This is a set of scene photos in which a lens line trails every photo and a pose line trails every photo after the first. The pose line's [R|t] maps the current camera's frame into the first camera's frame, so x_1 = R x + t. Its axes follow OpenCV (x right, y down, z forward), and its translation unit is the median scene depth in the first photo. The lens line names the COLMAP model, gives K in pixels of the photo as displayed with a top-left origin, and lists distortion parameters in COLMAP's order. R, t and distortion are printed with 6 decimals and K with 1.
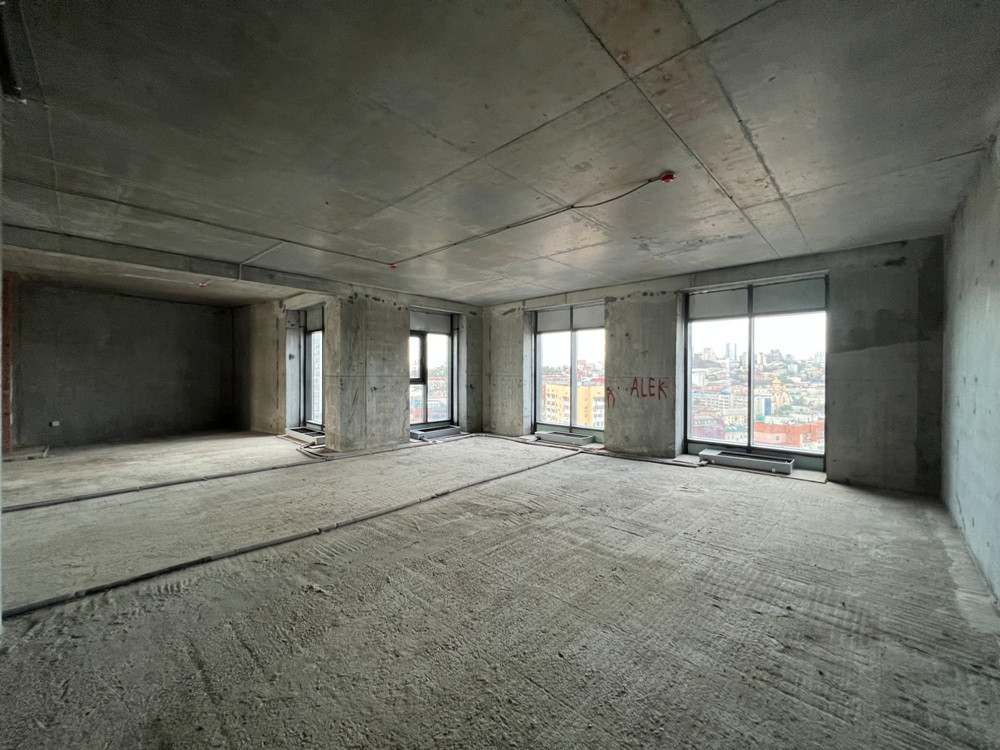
lens RADIAL K [[402.1, 0, 500.1], [0, 402.1, 374.7], [0, 0, 1]] dist [-0.001941, 0.000084]
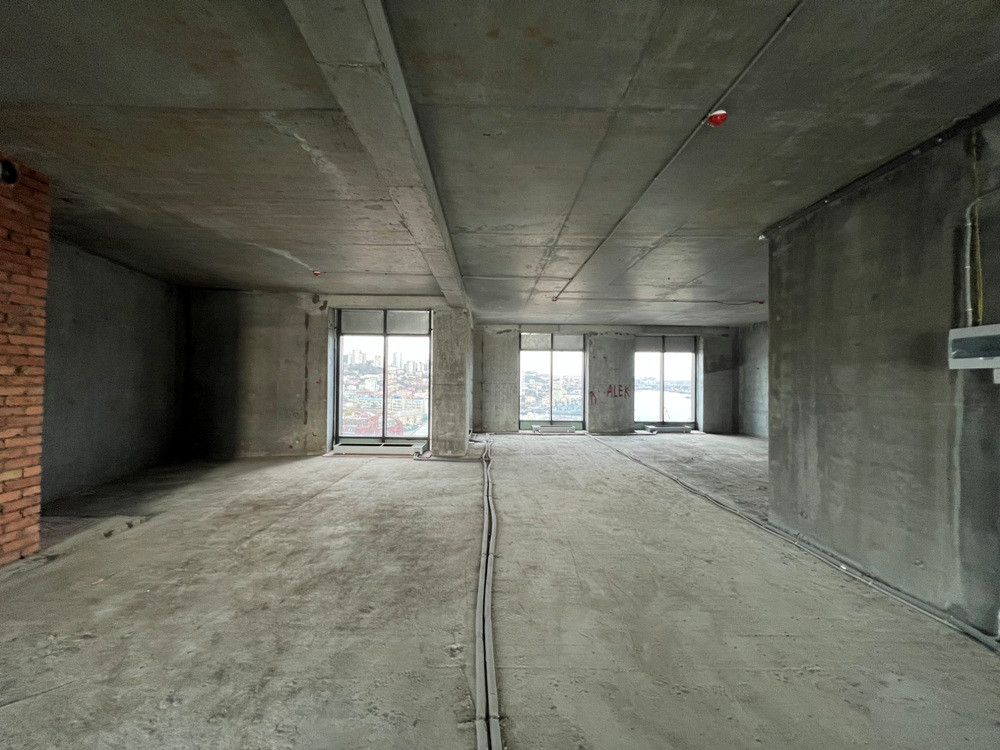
lens RADIAL K [[402.1, 0, 498.0], [0, 402.1, 374.5], [0, 0, 1]] dist [-0.001941, 0.000084]
pose [[0.717297, 0.013914, 0.696628, -1.107739], [-0.004388, 0.999871, -0.015453, -0.007914], [-0.696753, 0.008028, 0.717266, 0.172856]]
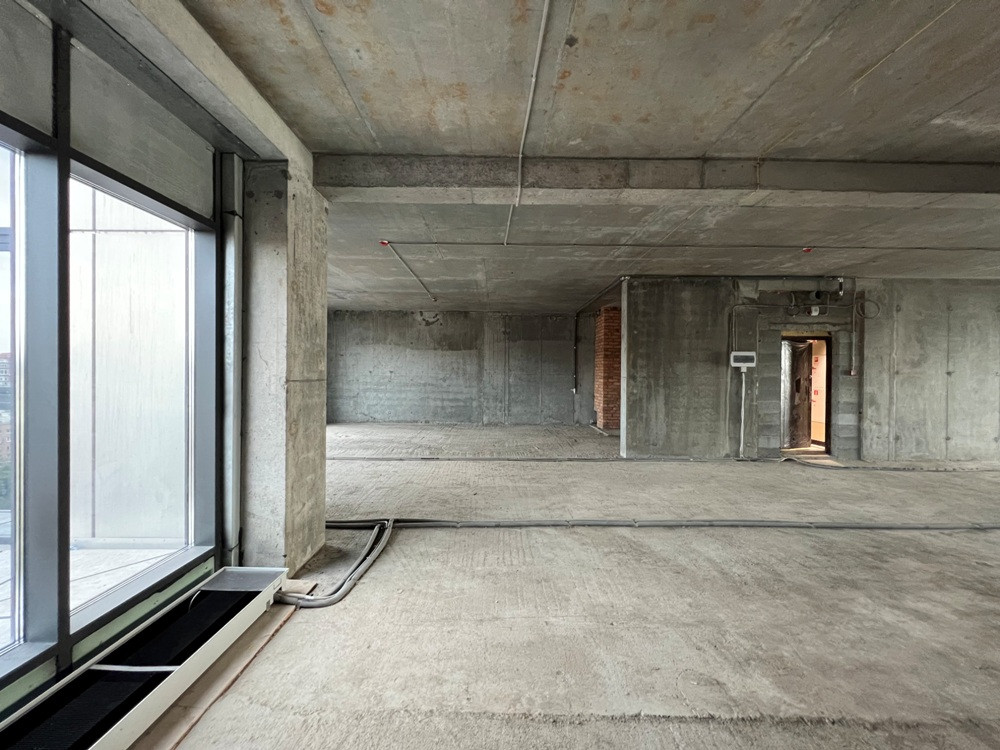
lens RADIAL K [[402.1, 0, 500.2], [0, 402.1, 374.4], [0, 0, 1]] dist [-0.001941, 0.000084]
pose [[-0.686339, -0.013816, 0.727150, -0.889890], [-0.008424, 0.999903, 0.011047, -0.007257], [-0.727233, 0.001457, -0.686390, 1.197719]]
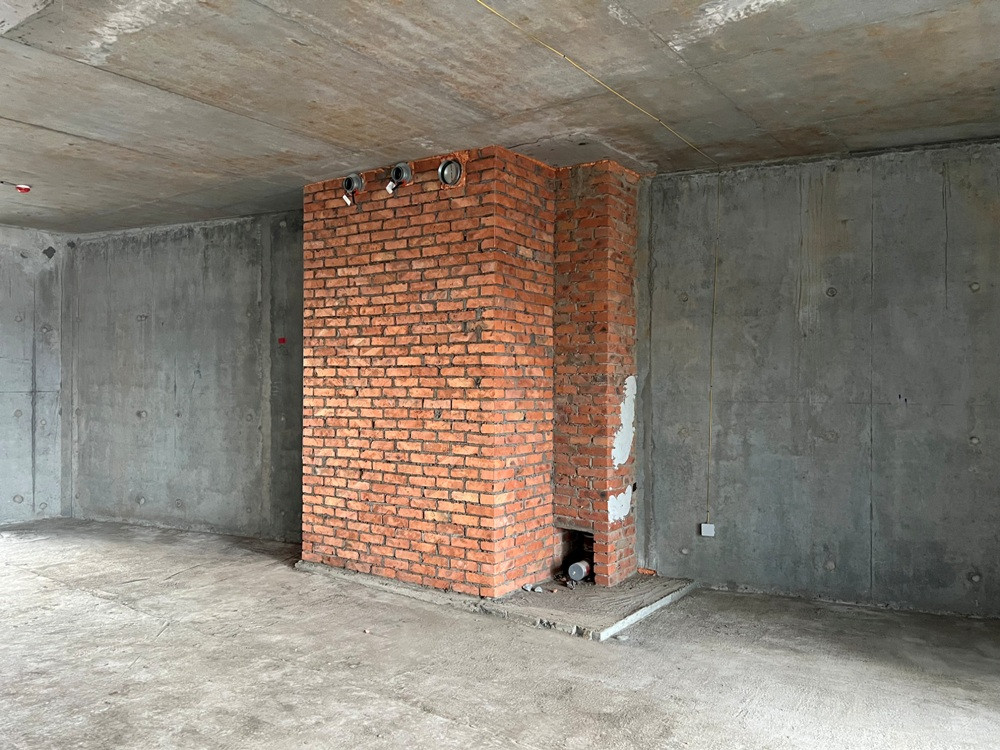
lens RADIAL K [[754.0, 0, 502.0], [0, 754.0, 377.1], [0, 0, 1]] dist [0.036133, -0.039983]
pose [[0.118660, -0.008424, -0.992899, -0.454760], [-0.009916, 0.999904, -0.009669, -0.014990], [0.992885, 0.010993, 0.118565, 0.781109]]
